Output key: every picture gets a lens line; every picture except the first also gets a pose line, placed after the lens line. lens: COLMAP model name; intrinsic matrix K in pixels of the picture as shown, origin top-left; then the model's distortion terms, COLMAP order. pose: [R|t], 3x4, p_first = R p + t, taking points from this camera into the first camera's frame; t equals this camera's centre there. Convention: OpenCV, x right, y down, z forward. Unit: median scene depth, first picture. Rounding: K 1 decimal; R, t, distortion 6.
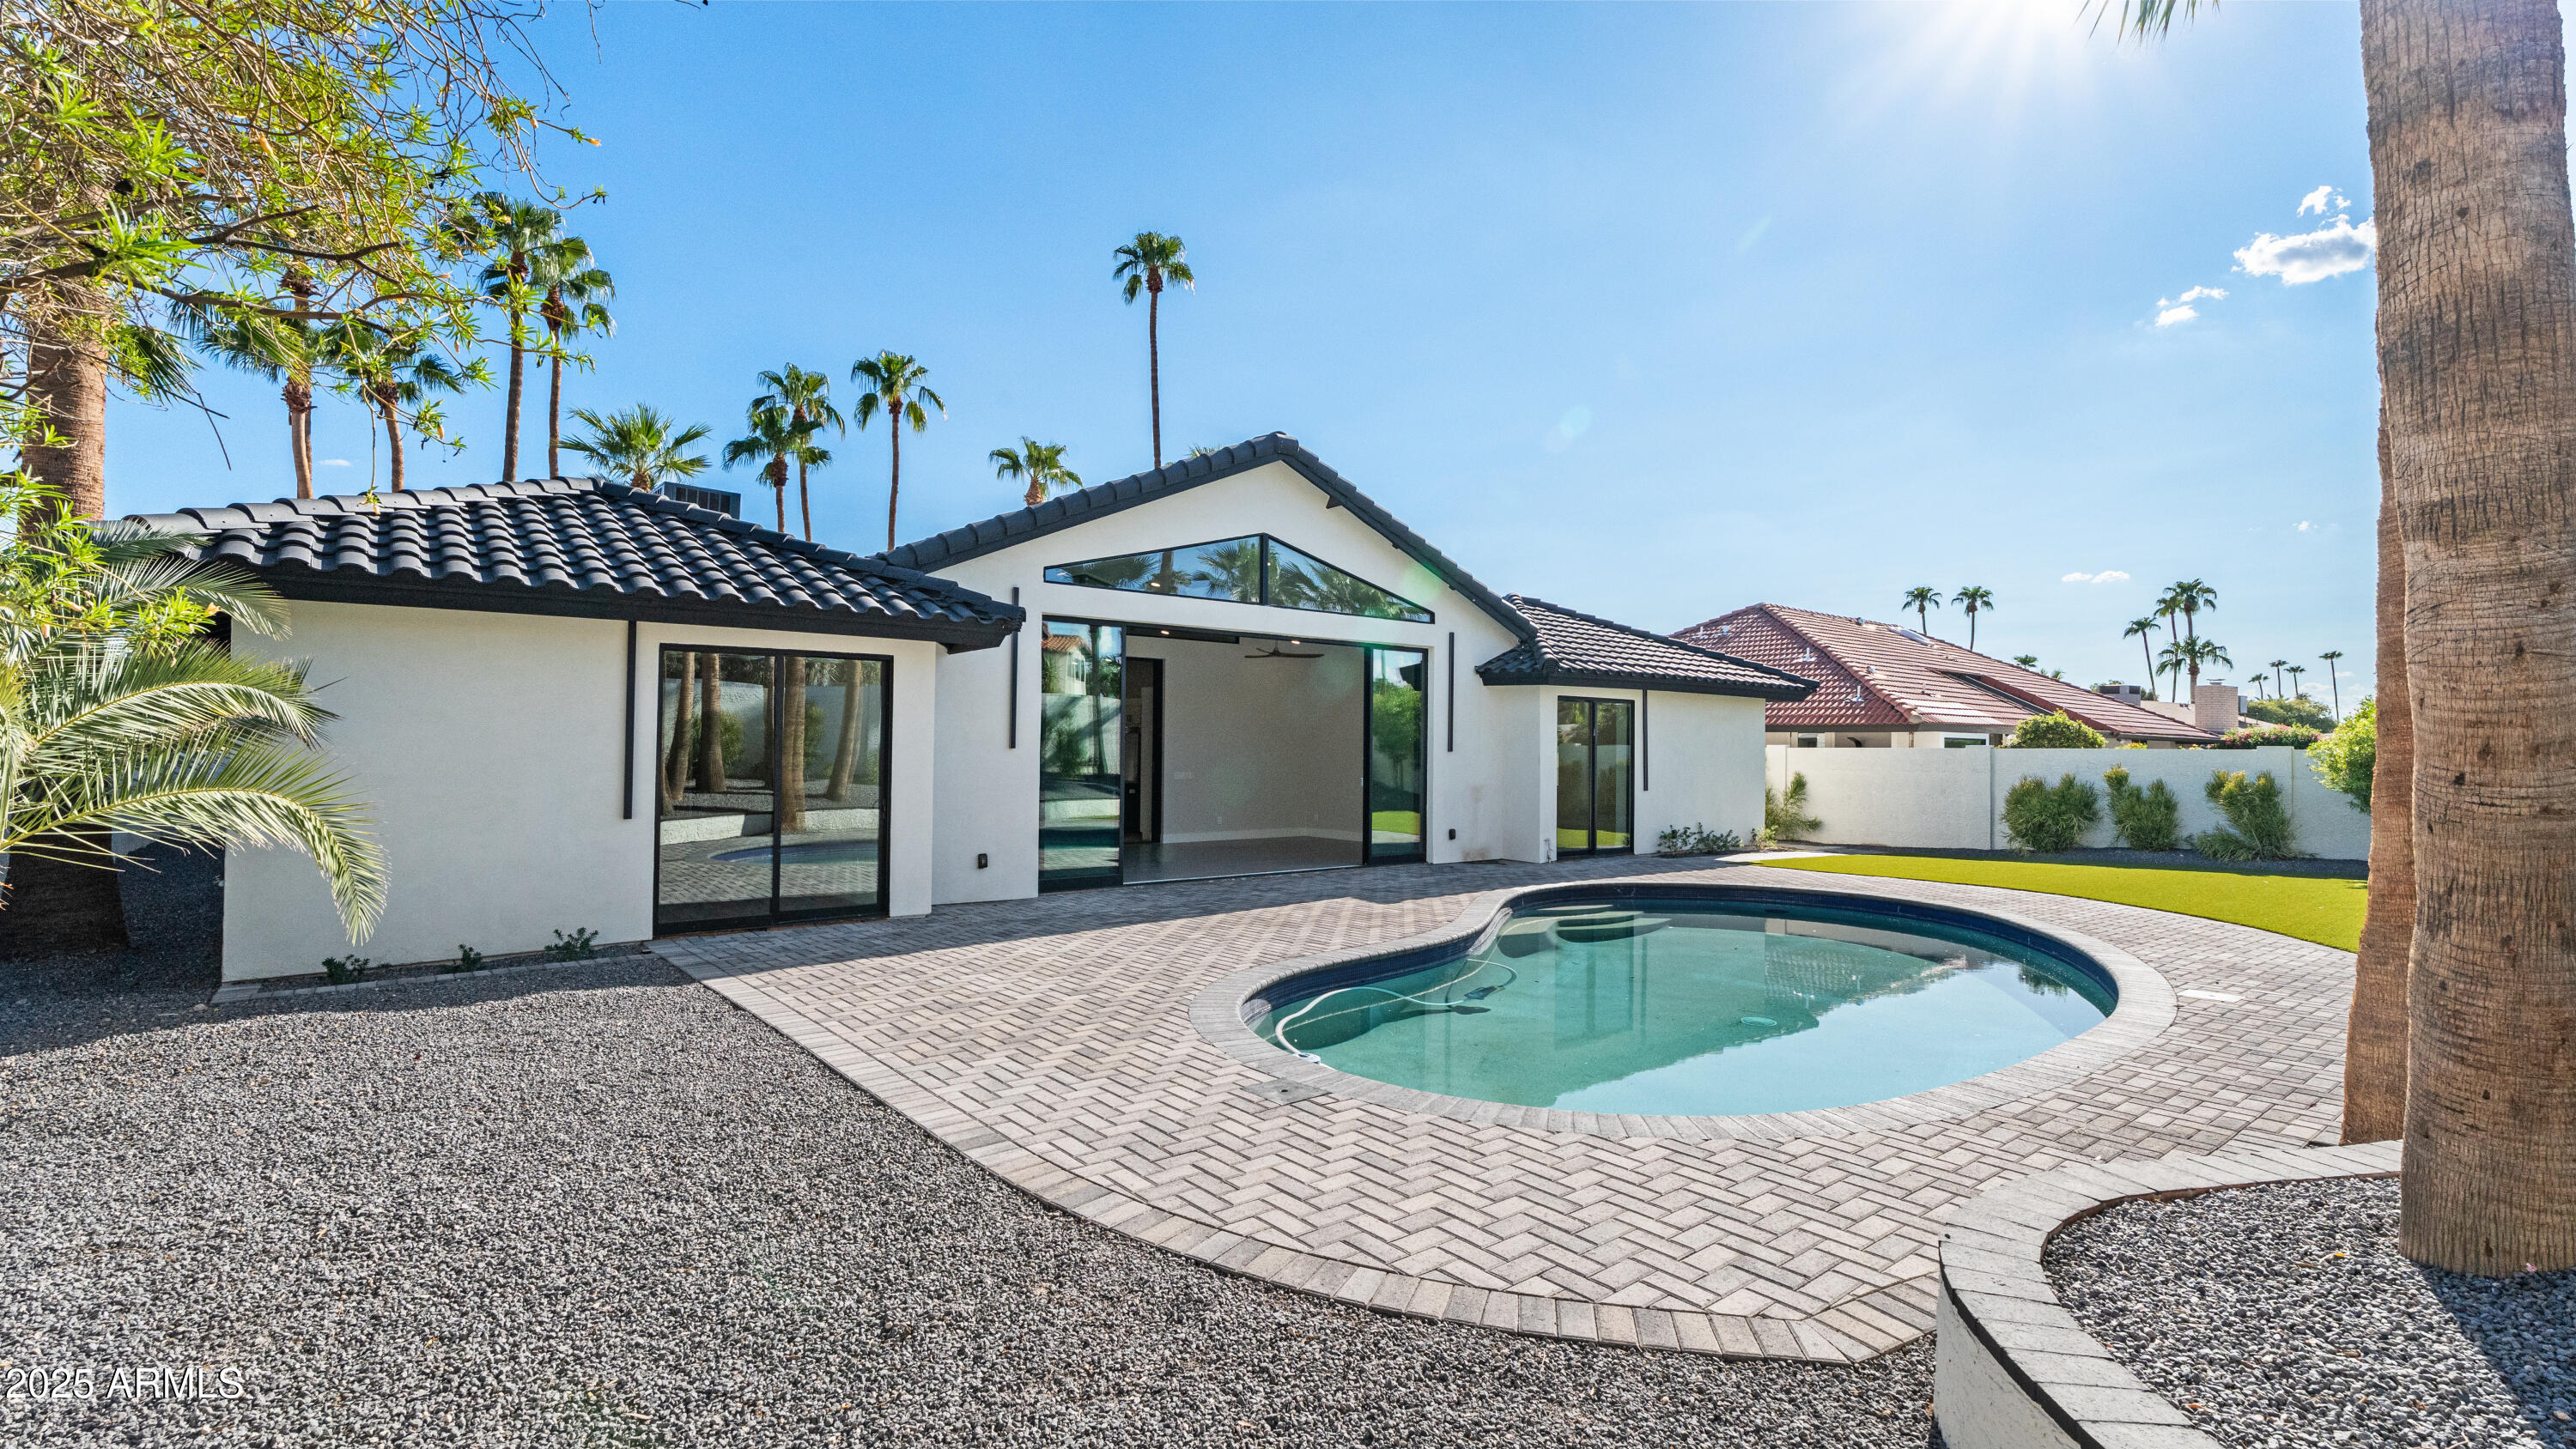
lens RADIAL K [[1144.3, 0, 1276.7], [0, 1144.3, 734.9], [0, 0, 1]] dist [0.005016, 0.000089]
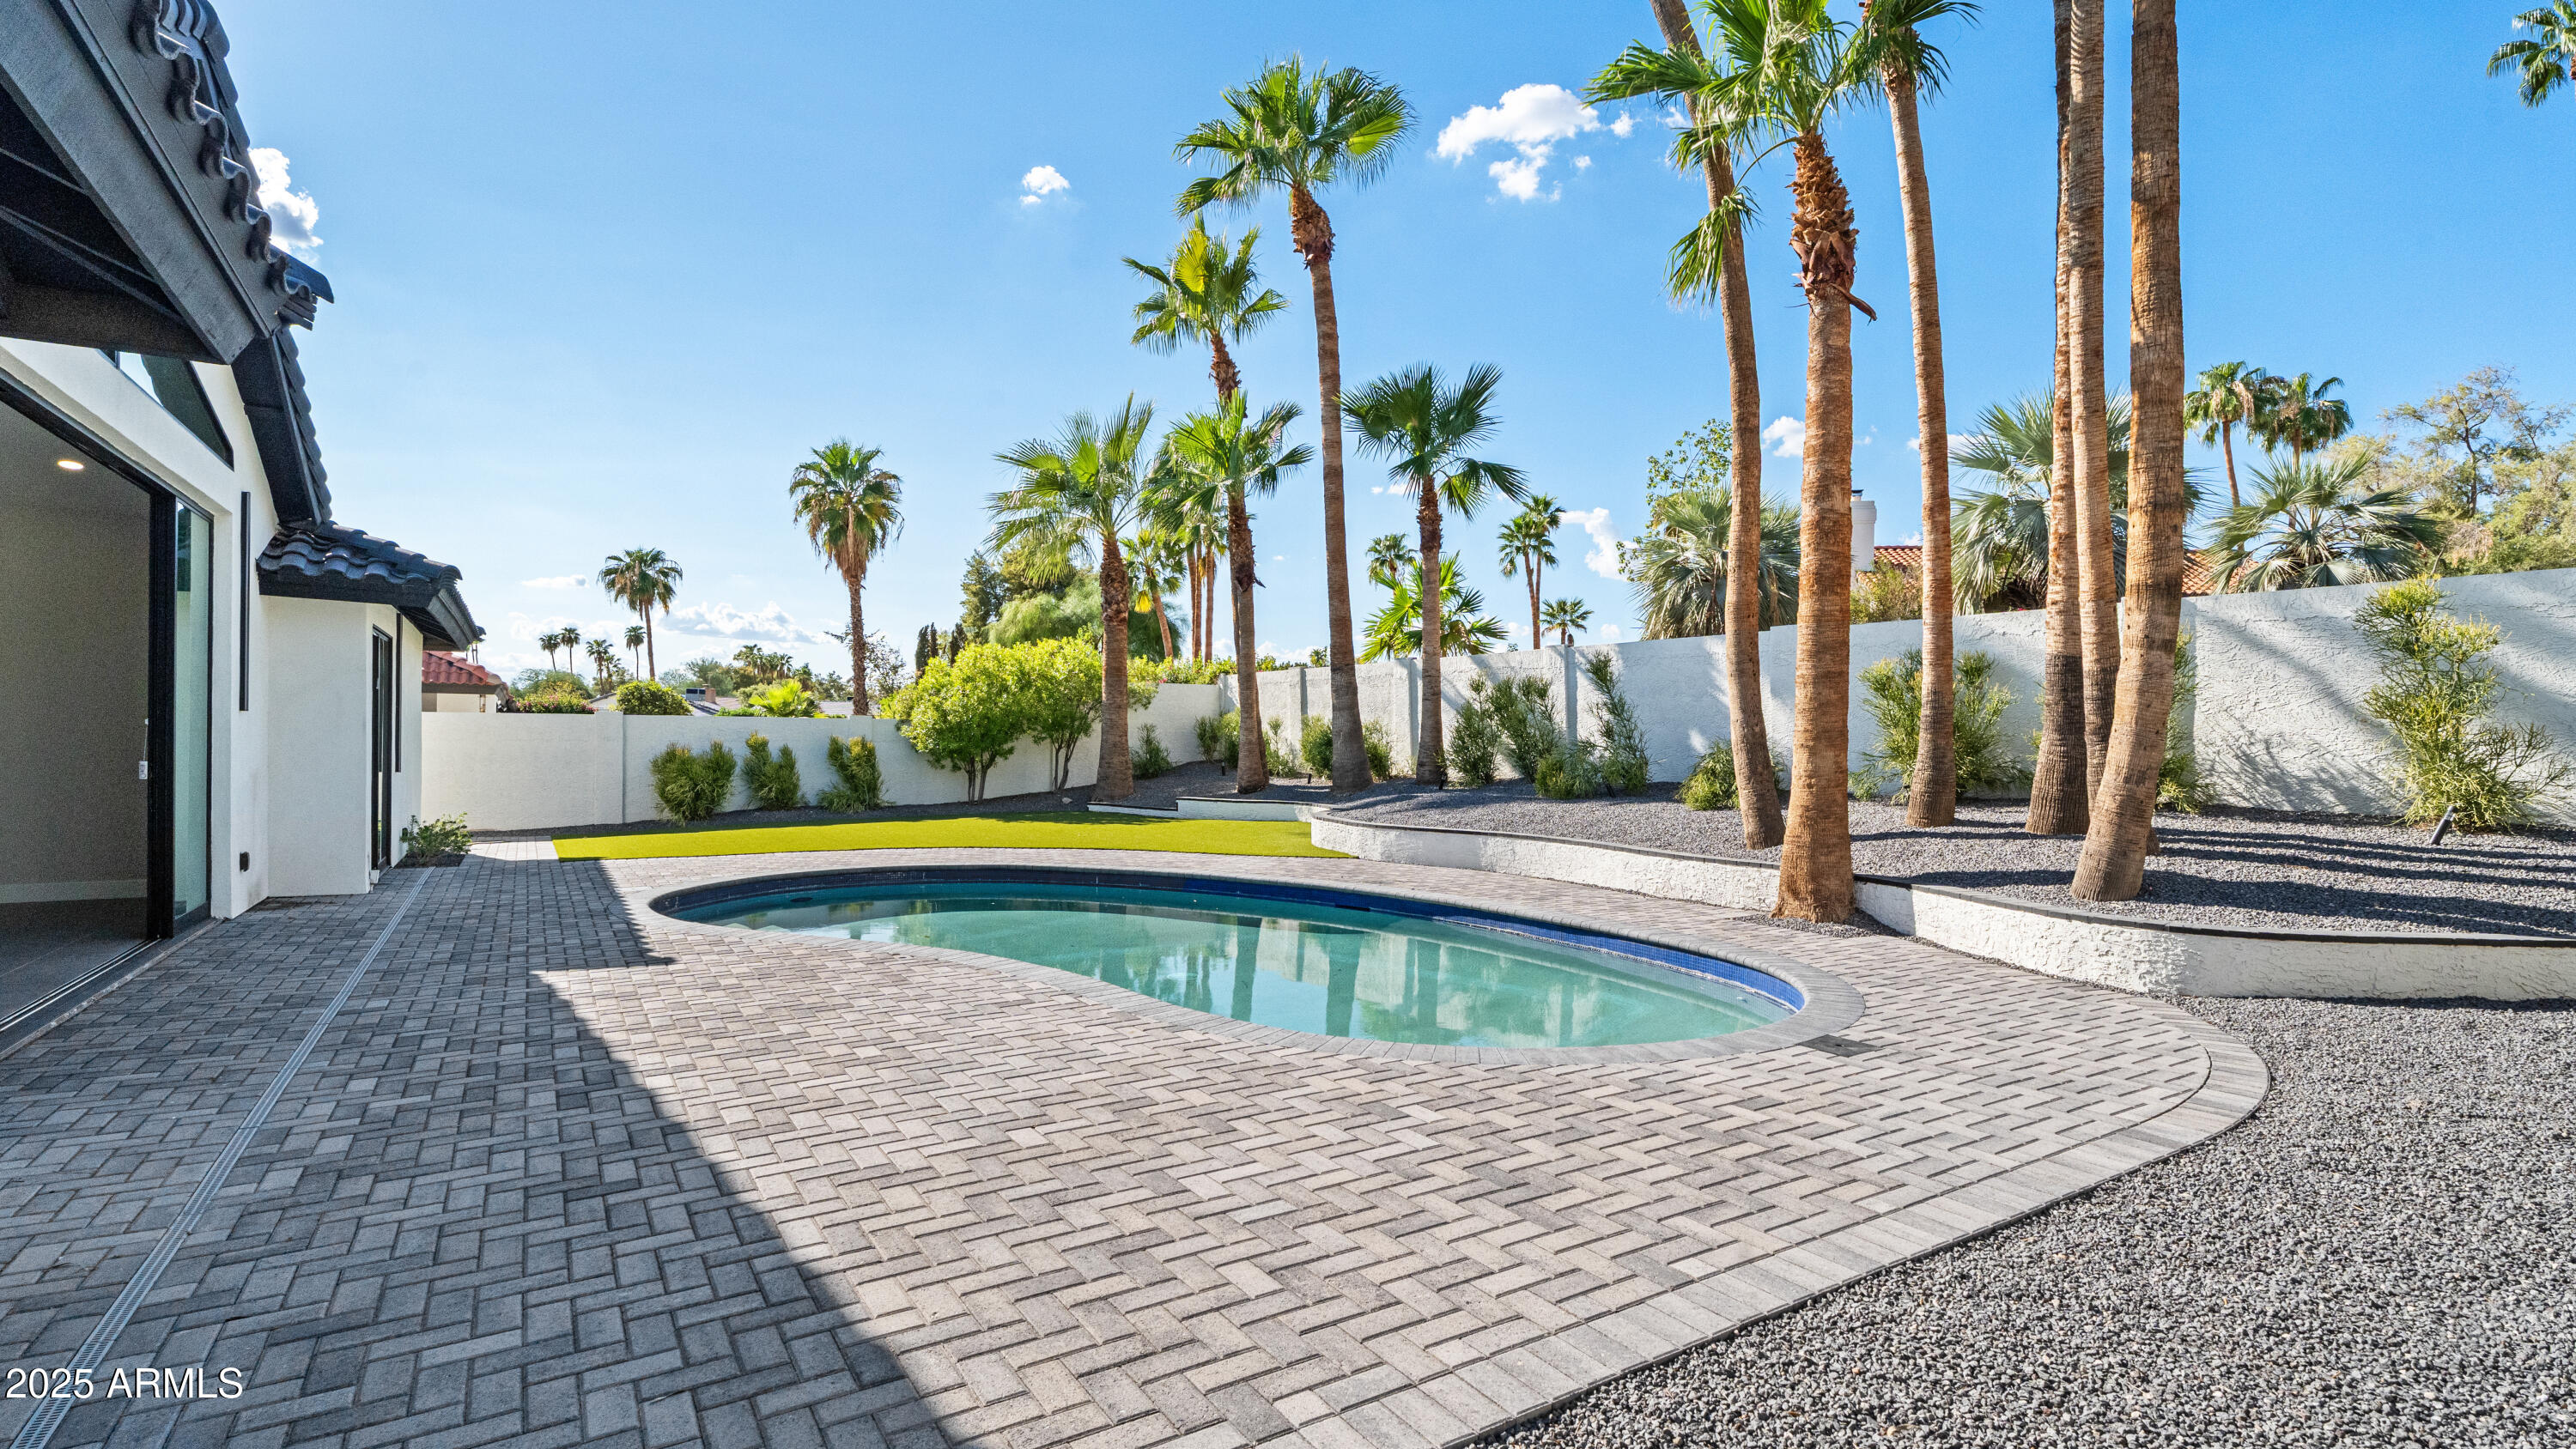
lens RADIAL K [[1212.3, 0, 1278.5], [0, 1212.3, 729.9], [0, 0, 1]] dist [-0.008863, -0.002238]
pose [[0.118840, -0.000987, 0.992913, -1.046200], [-0.019794, 0.999798, 0.003363, 0.035283], [-0.992716, -0.020054, 0.118796, 1.285901]]
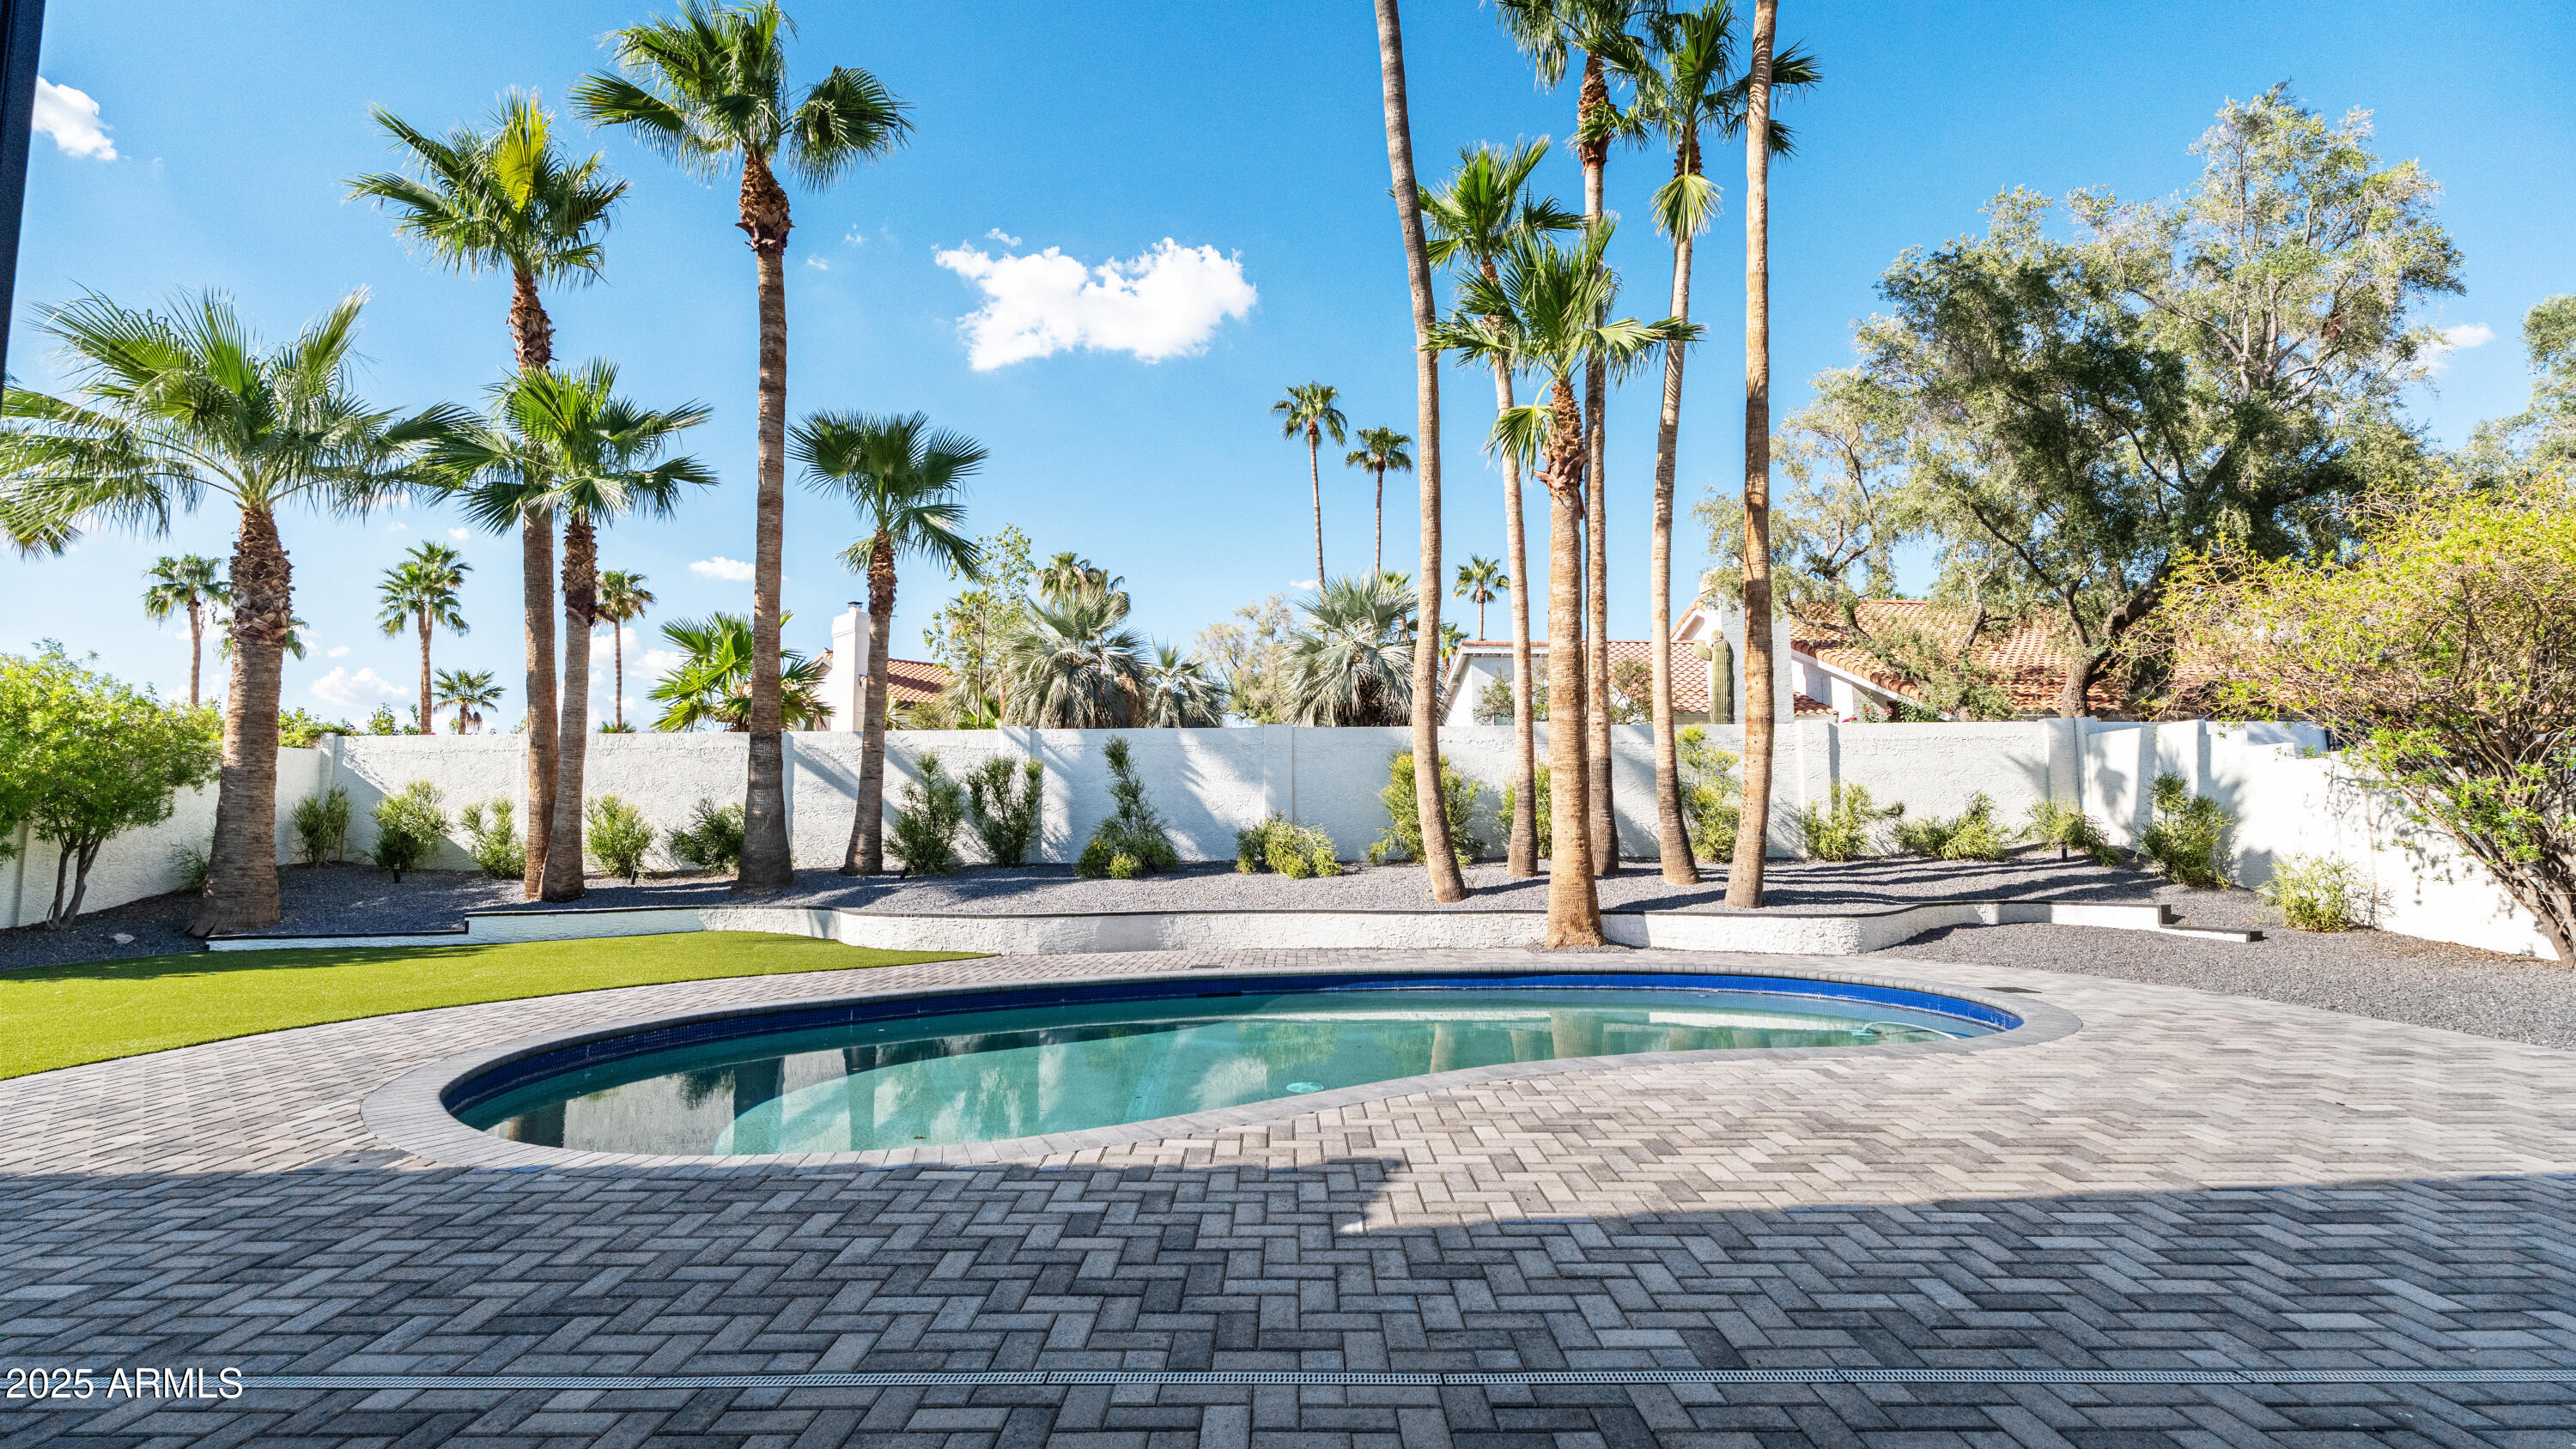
lens RADIAL K [[1144.3, 0, 1277.7], [0, 1144.3, 725.4], [0, 0, 1]] dist [0.005016, 0.000089]
pose [[-0.770631, 0.058151, 0.634622, -0.234526], [-0.007497, 0.994932, -0.100270, 0.097141], [-0.637237, -0.082029, -0.766290, 2.775090]]
